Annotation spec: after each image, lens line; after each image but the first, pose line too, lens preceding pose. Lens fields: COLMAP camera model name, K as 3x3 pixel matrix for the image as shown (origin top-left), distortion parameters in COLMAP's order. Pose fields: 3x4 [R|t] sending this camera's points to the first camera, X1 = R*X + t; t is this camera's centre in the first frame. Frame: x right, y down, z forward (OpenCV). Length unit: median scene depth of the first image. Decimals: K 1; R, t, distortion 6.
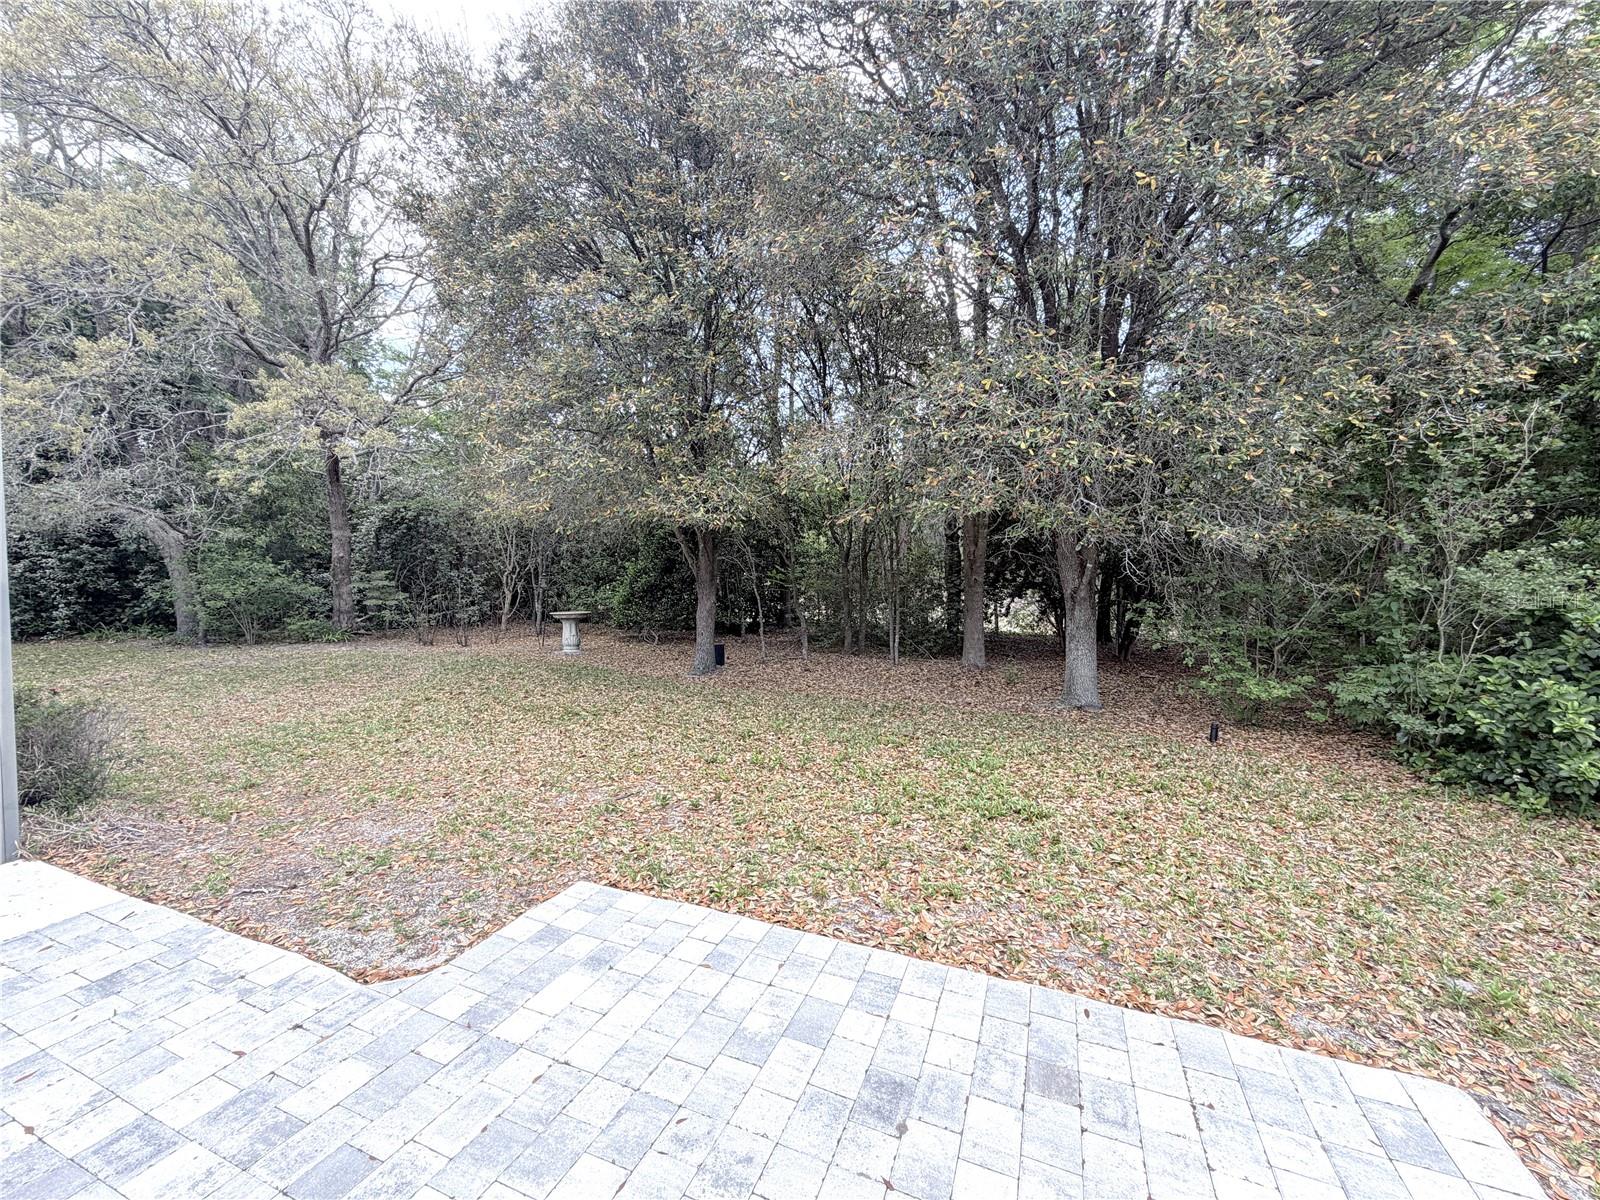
lens RADIAL K [[649.6, 0, 800.0], [0, 649.6, 600.0], [0, 0, 1]] dist [0.001625, 0.000562]
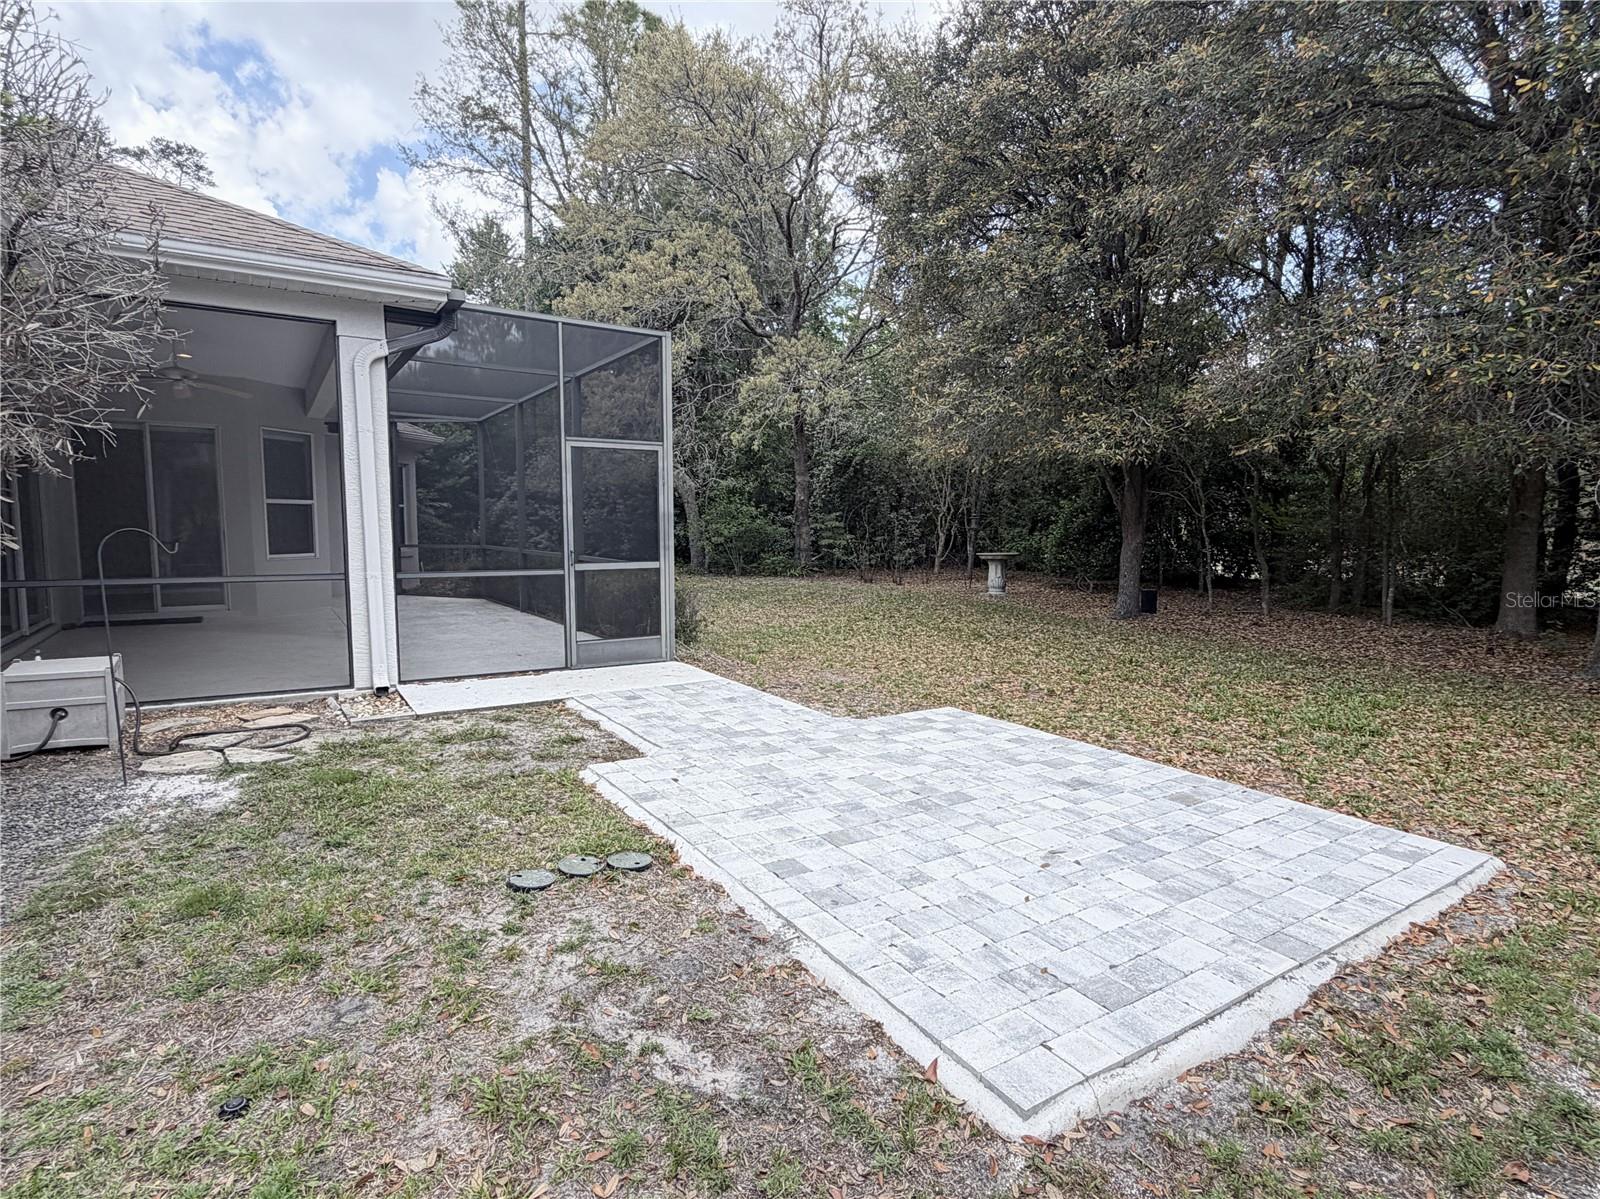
lens RADIAL K [[830.2, 0, 800.0], [0, 830.2, 599.5], [0, 0, 1]] dist [0.019225, -0.000556]
pose [[0.822489, 0.052362, -0.566365, 0.126149], [-0.020883, 0.997862, 0.061929, 0.018859], [0.568397, -0.039109, 0.821824, -0.214663]]
